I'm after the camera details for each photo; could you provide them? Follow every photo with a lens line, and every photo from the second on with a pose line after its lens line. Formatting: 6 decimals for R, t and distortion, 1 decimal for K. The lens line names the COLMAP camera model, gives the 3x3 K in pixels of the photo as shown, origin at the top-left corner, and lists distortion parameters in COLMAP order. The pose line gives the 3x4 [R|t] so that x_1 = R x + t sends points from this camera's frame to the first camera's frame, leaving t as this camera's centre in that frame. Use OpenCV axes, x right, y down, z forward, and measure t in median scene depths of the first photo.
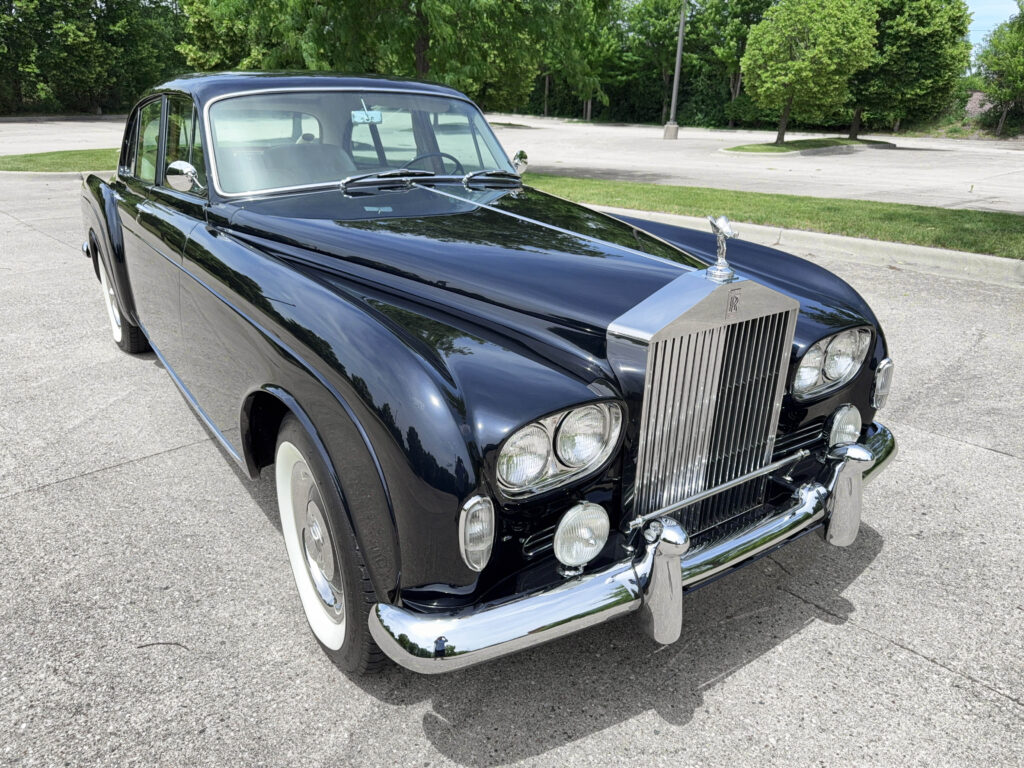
lens RADIAL K [[729.1, 0, 515.8], [0, 729.1, 384.6], [0, 0, 1]] dist [0.019403, -0.026241]
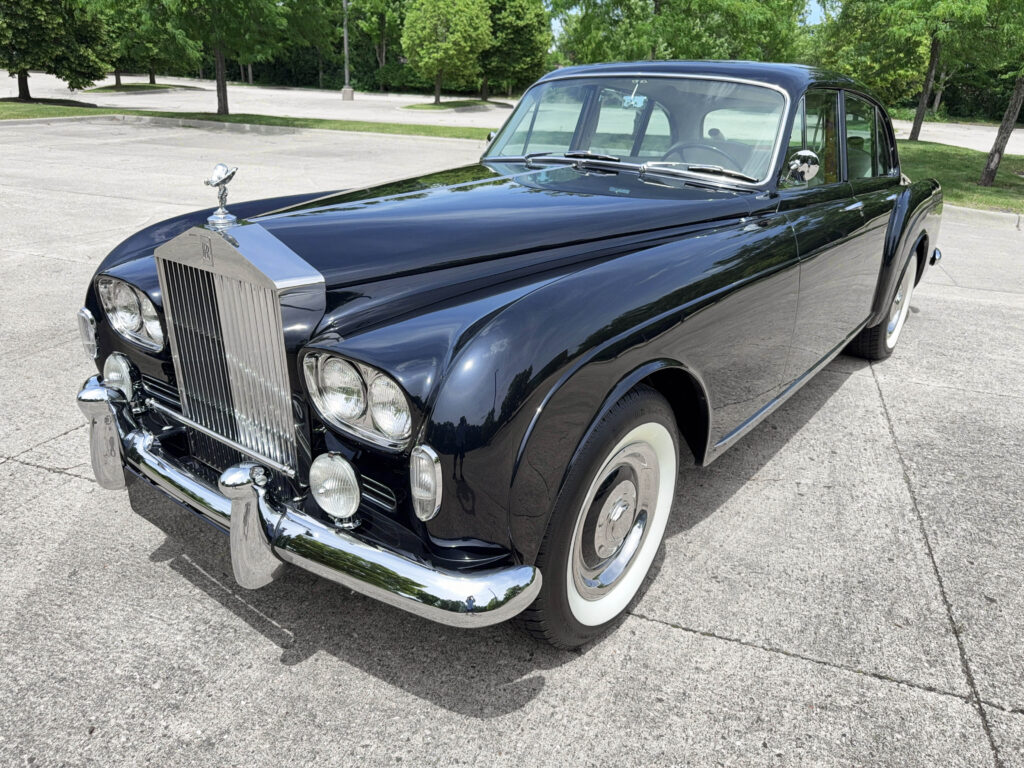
lens RADIAL K [[729.1, 0, 508.3], [0, 729.1, 386.5], [0, 0, 1]] dist [0.019403, -0.026241]
pose [[0.895461, -0.159519, 0.415576, -0.184430], [0.140682, 0.987150, 0.075783, 0.113453], [-0.422324, -0.009397, 0.906396, -0.315038]]
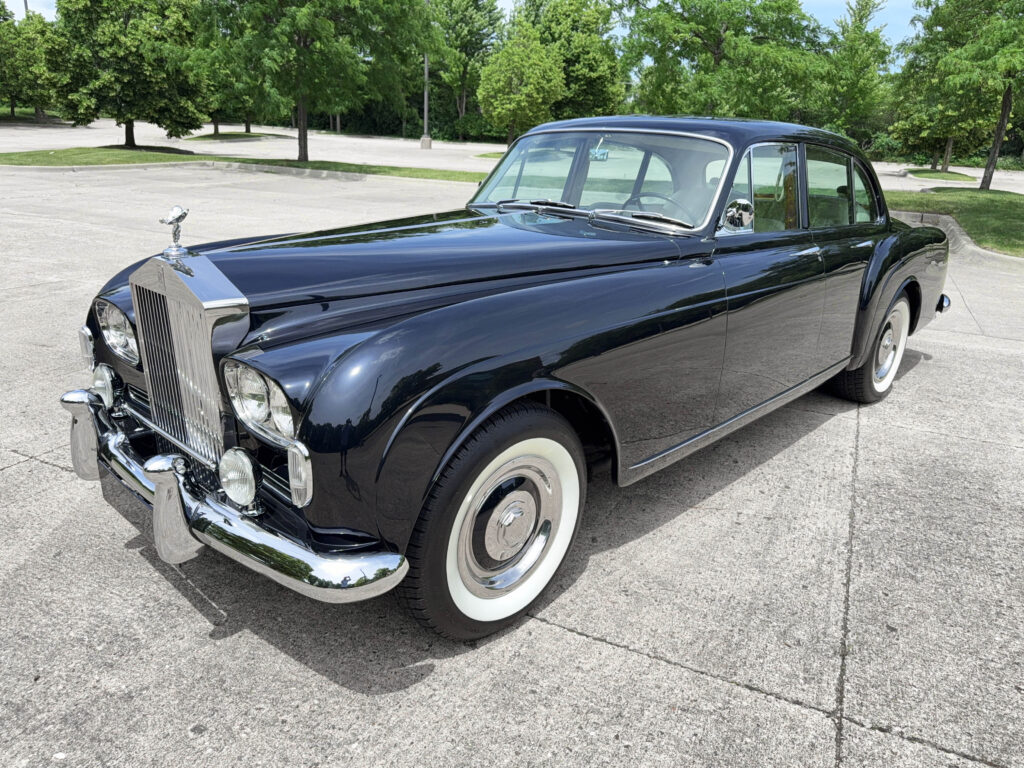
lens RADIAL K [[729.1, 0, 511.8], [0, 729.1, 383.7], [0, 0, 1]] dist [0.019403, -0.026241]
pose [[0.935253, -0.104448, 0.338219, -0.170379], [0.109744, 0.993954, 0.003482, 0.118324], [-0.336537, 0.033861, 0.941061, -0.332024]]
